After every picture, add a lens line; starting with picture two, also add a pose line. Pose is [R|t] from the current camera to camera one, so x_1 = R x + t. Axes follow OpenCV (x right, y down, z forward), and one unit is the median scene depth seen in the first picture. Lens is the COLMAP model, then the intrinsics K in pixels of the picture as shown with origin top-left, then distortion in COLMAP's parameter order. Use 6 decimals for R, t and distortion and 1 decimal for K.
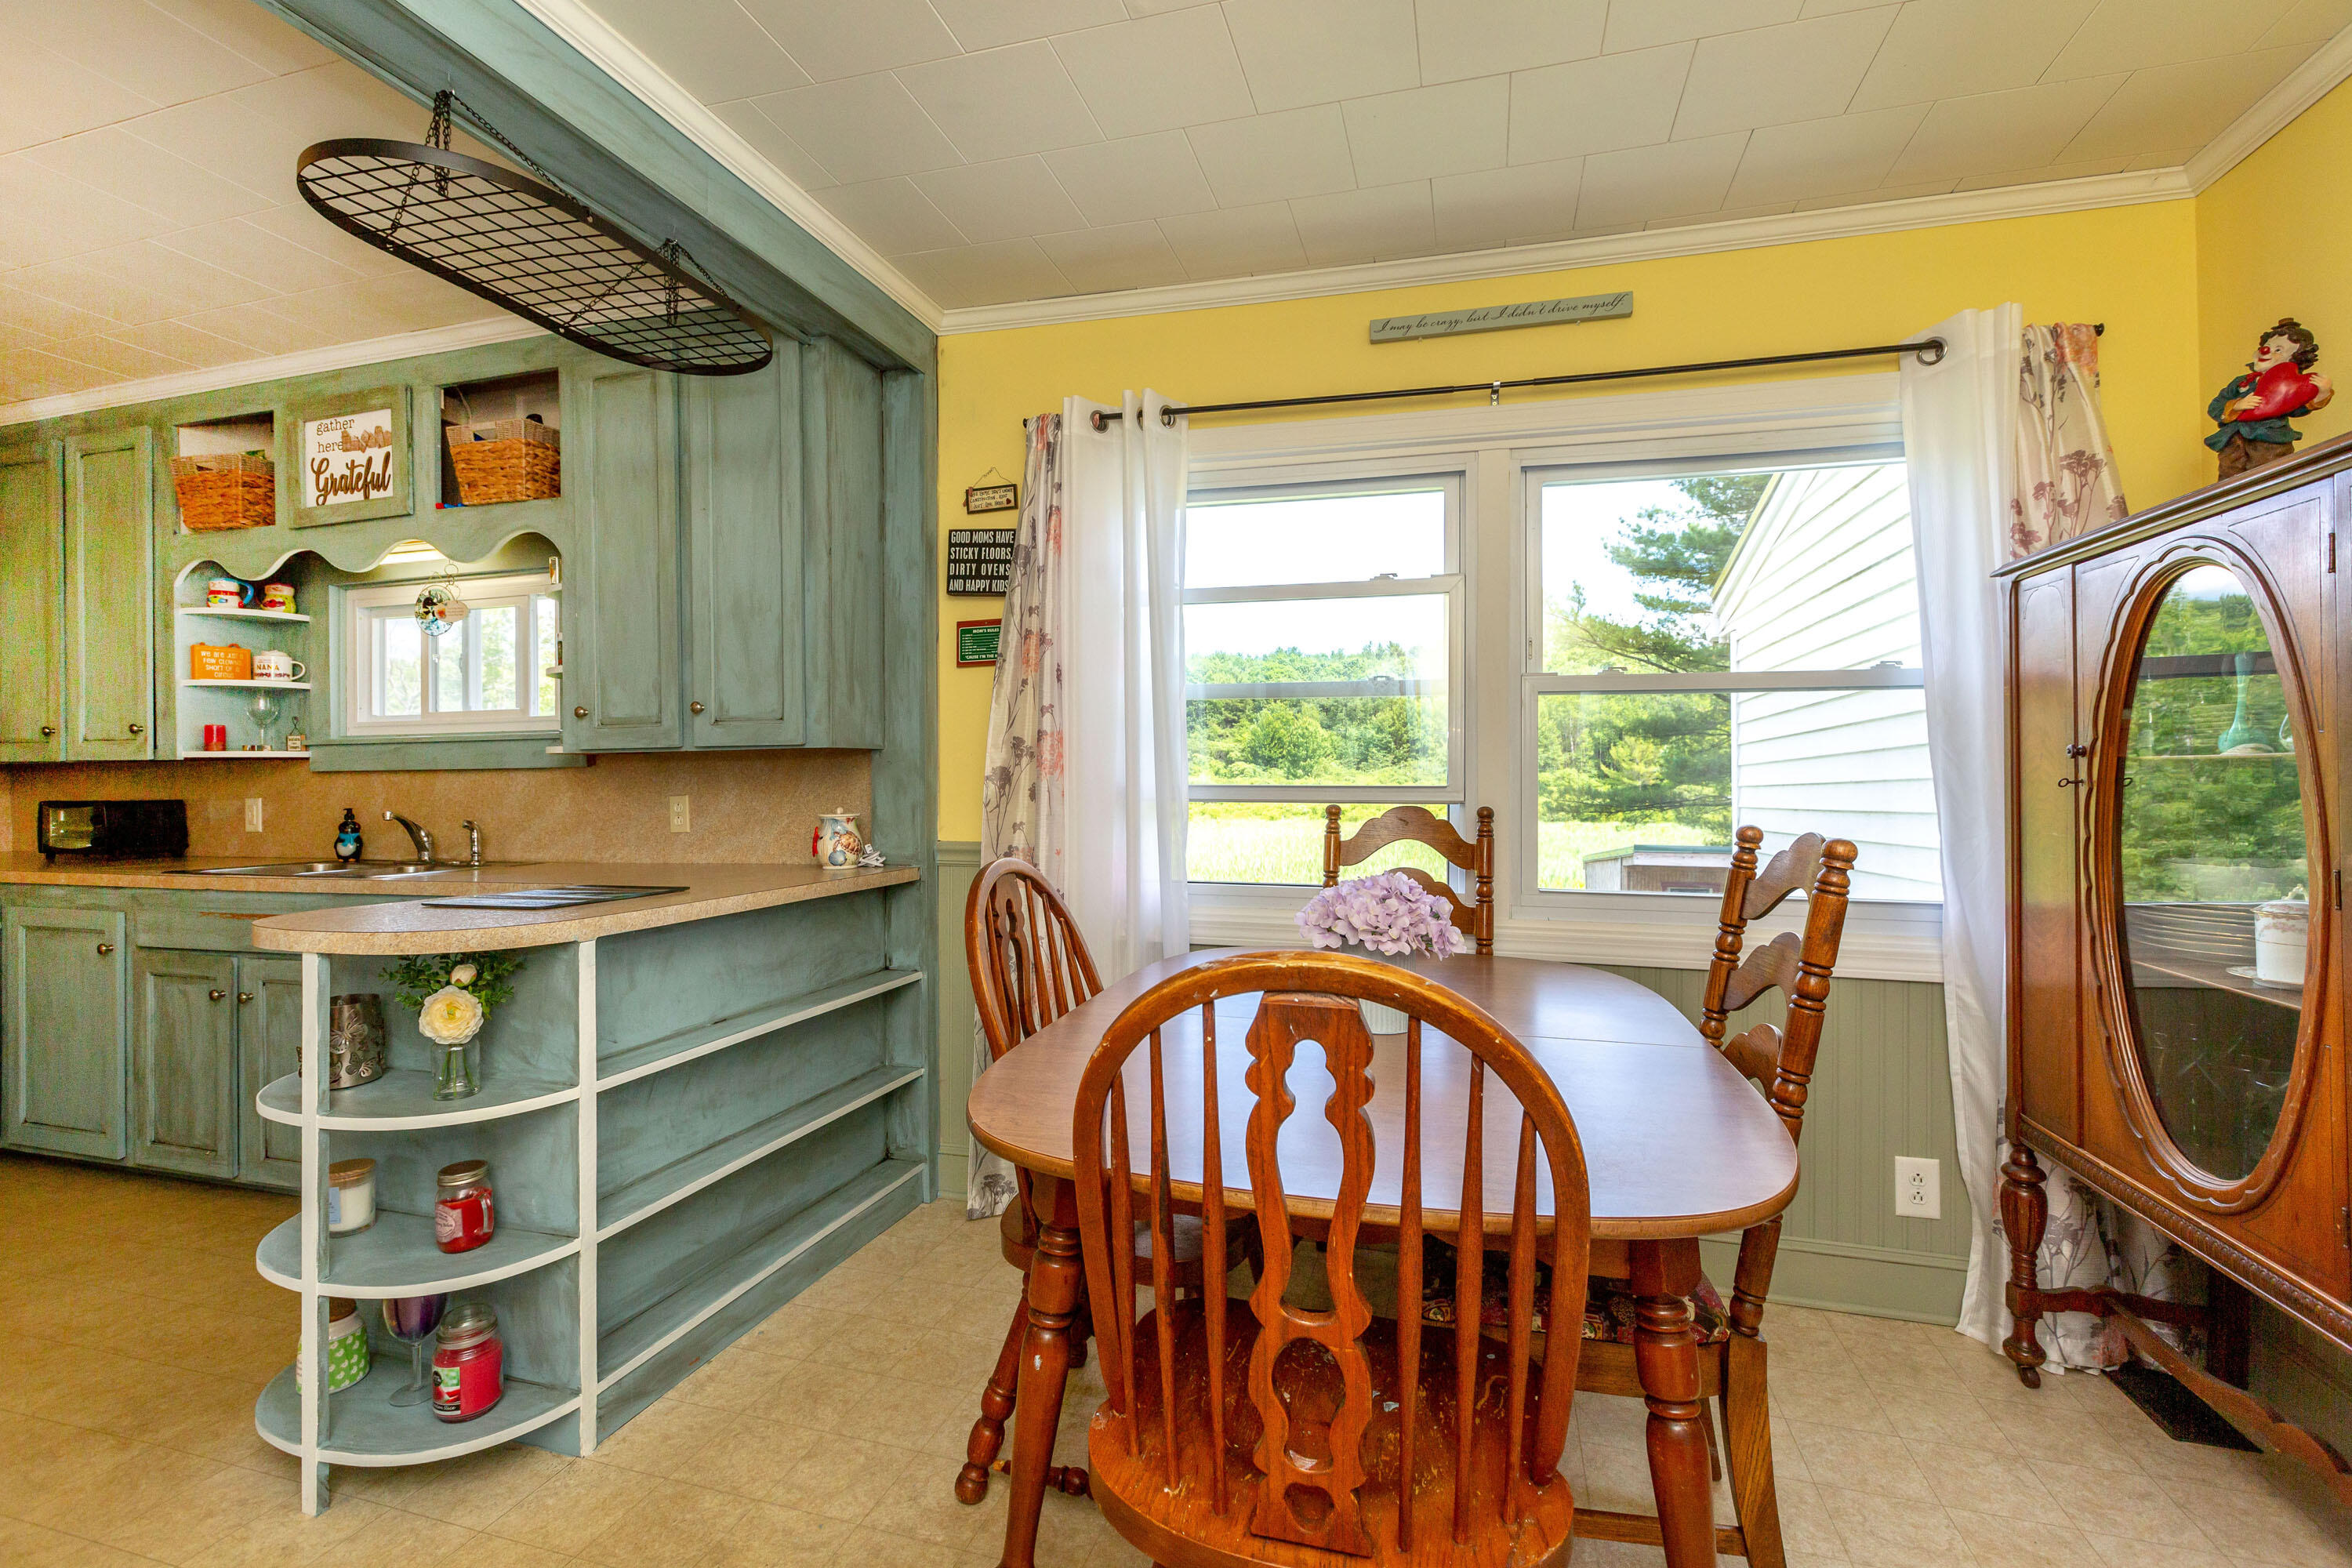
lens RADIAL K [[1107.3, 0, 1169.9], [0, 1107.3, 790.2], [0, 0, 1]] dist [0.012447, -0.002709]
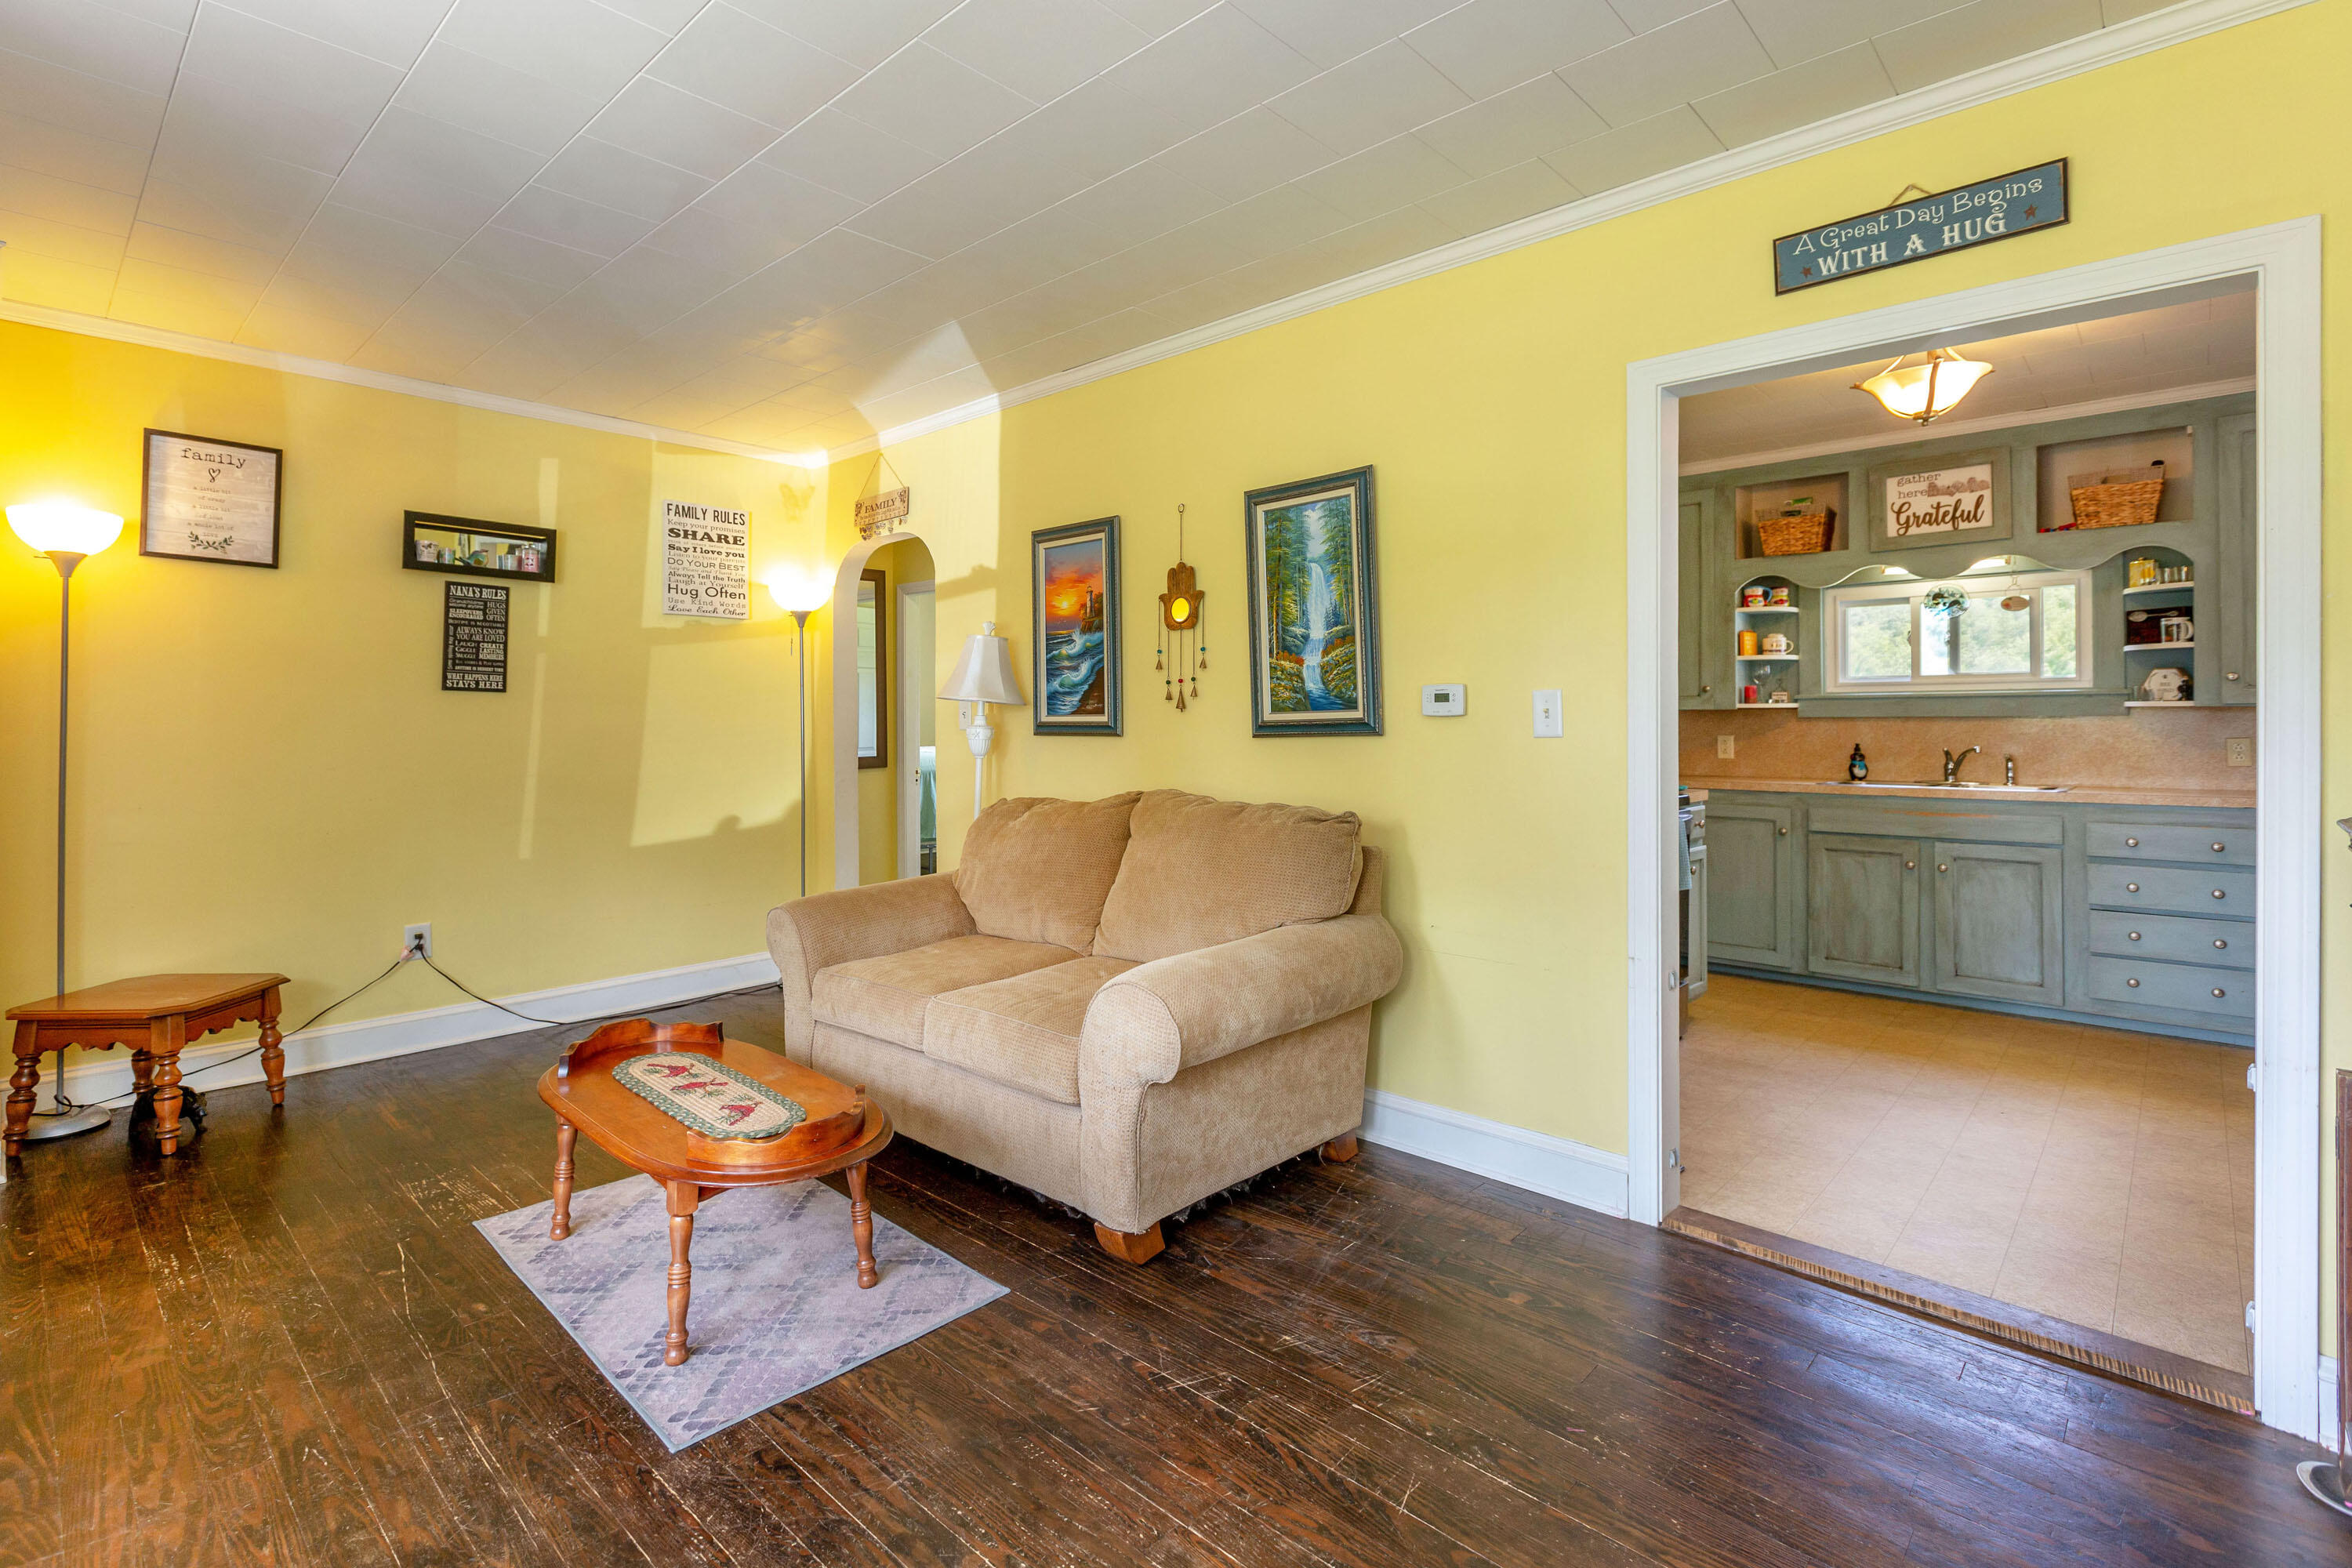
lens RADIAL K [[1107.3, 0, 1128.9], [0, 1107.3, 727.7], [0, 0, 1]] dist [0.012447, -0.002709]
pose [[0.887235, 0.005014, -0.461291, -0.929552], [-0.003821, 0.999987, 0.003519, -0.005667], [0.461302, -0.001359, 0.887242, -0.709284]]
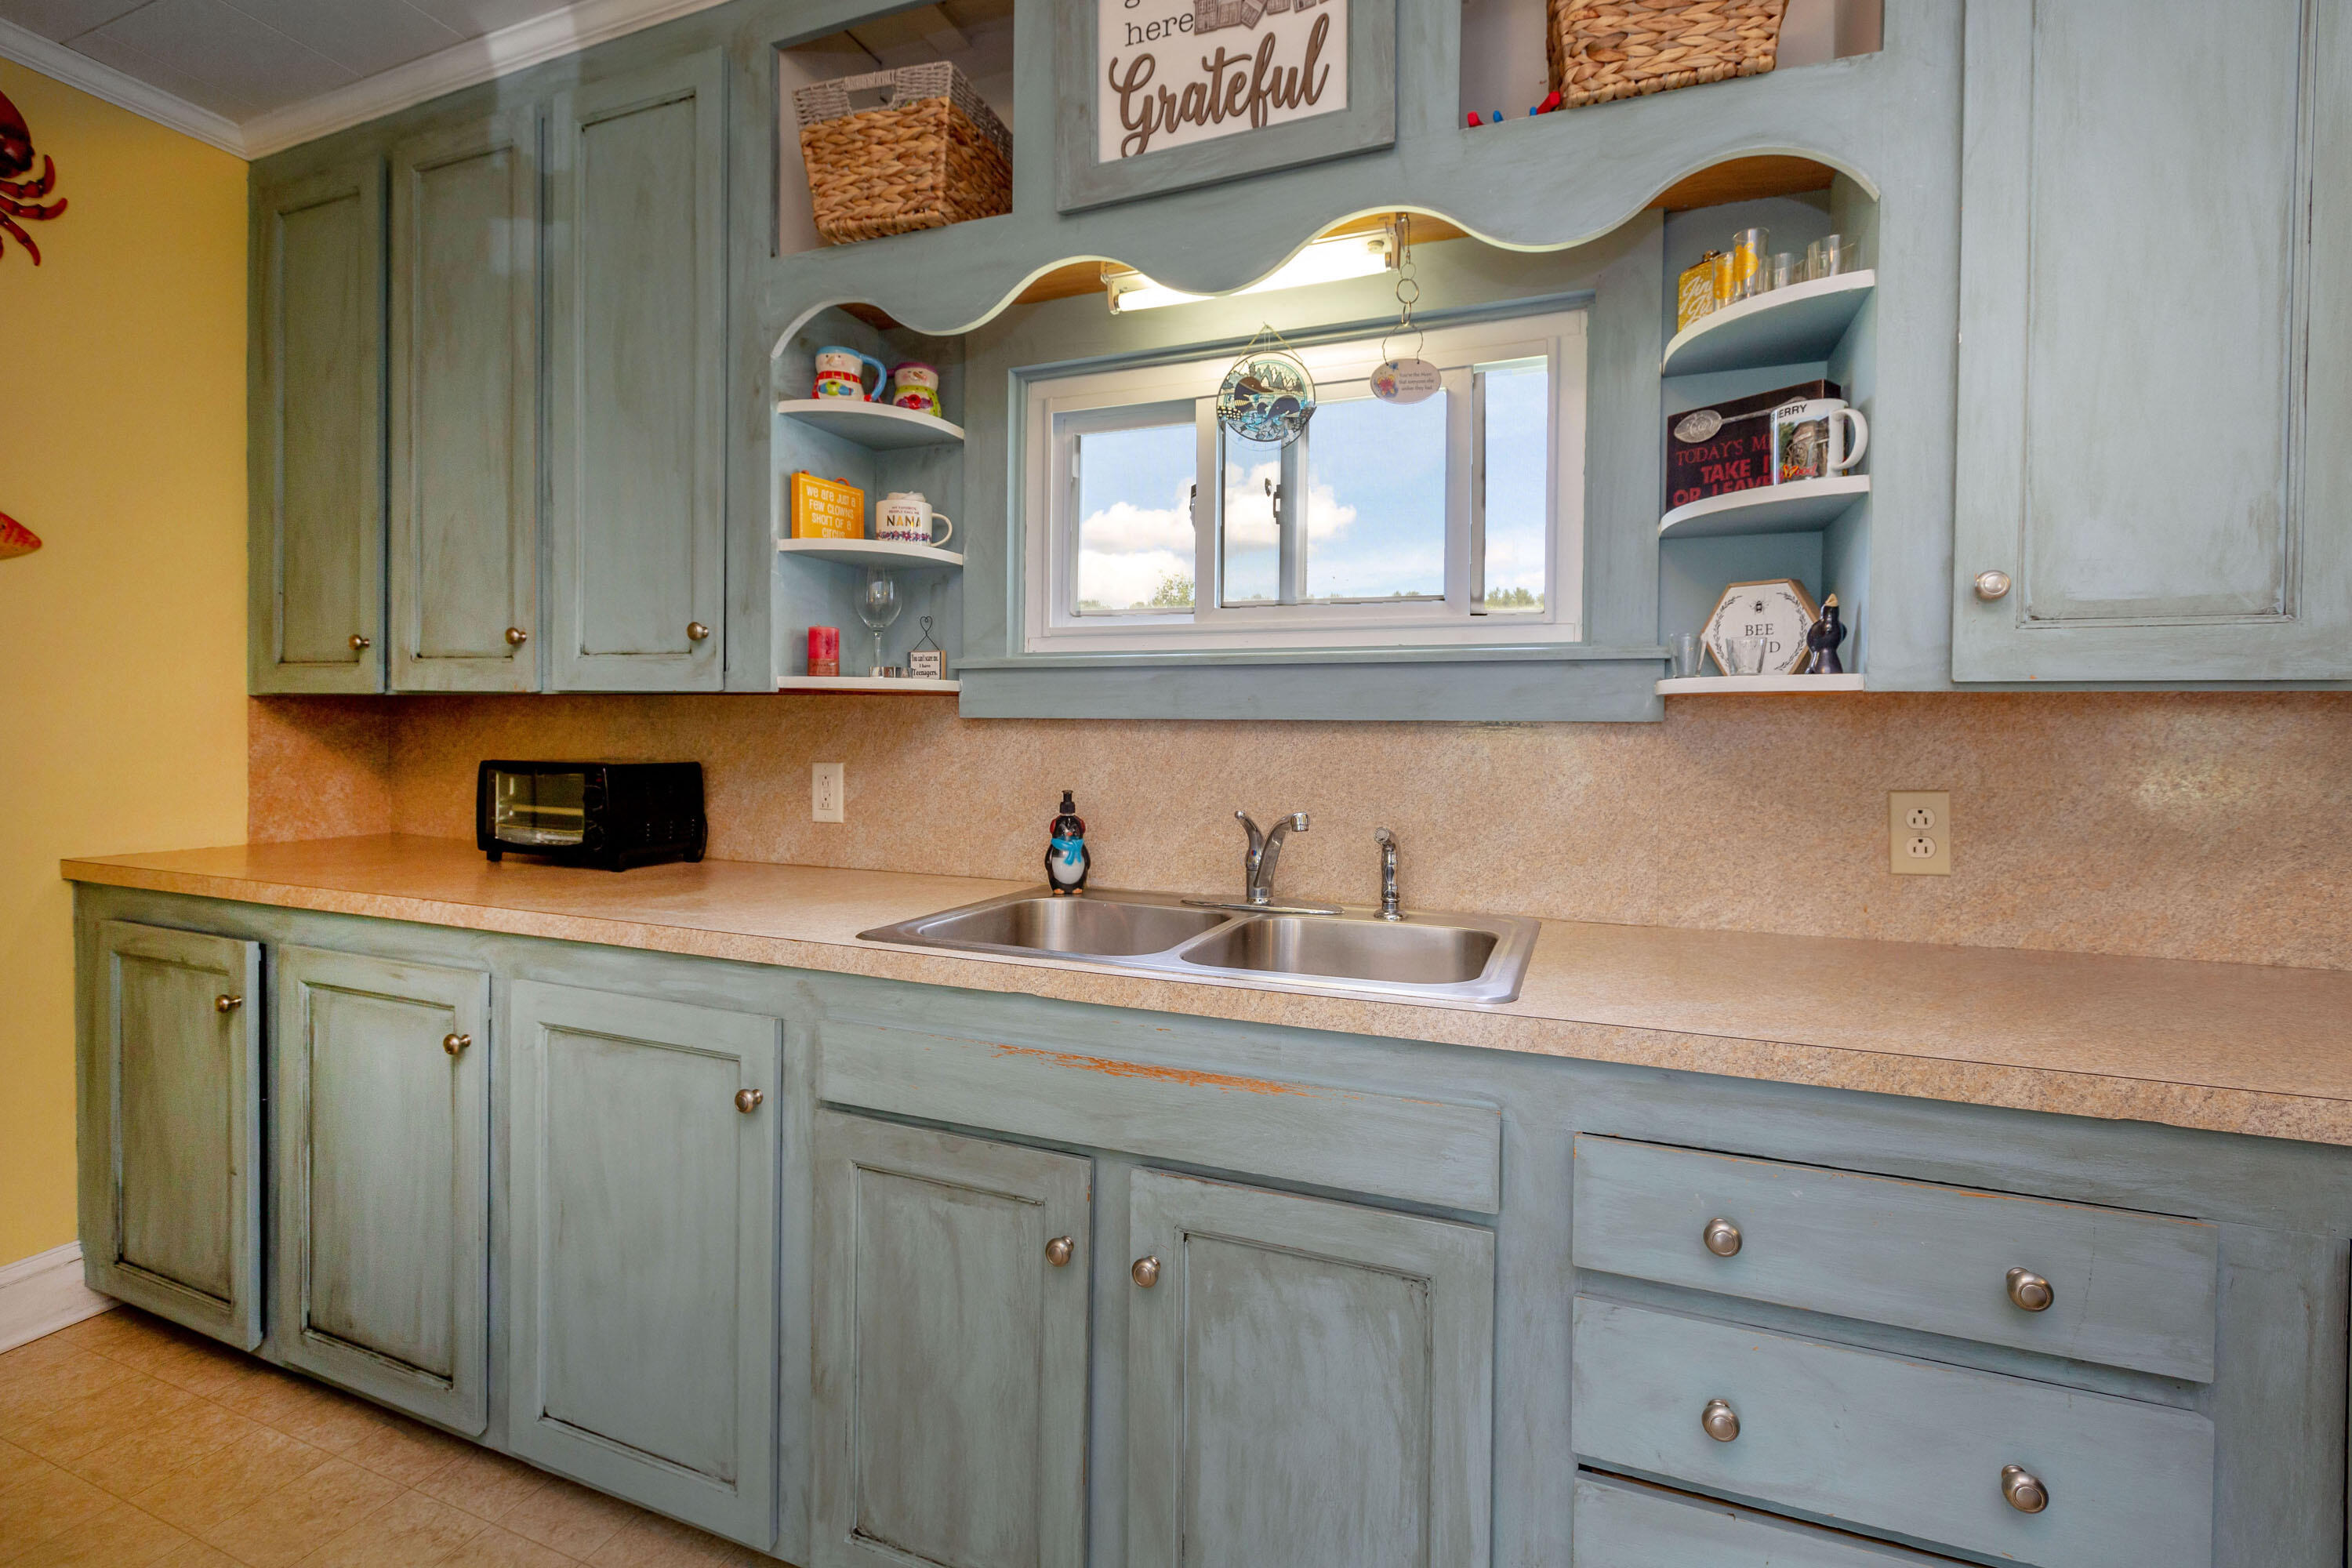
lens RADIAL K [[1107.3, 0, 1178.2], [0, 1107.3, 763.1], [0, 0, 1]] dist [0.012447, -0.002709]
pose [[0.996528, 0.023000, -0.080023, -0.659875], [-0.021564, 0.999591, 0.018764, -0.007724], [0.080422, -0.016973, 0.996616, 0.498367]]
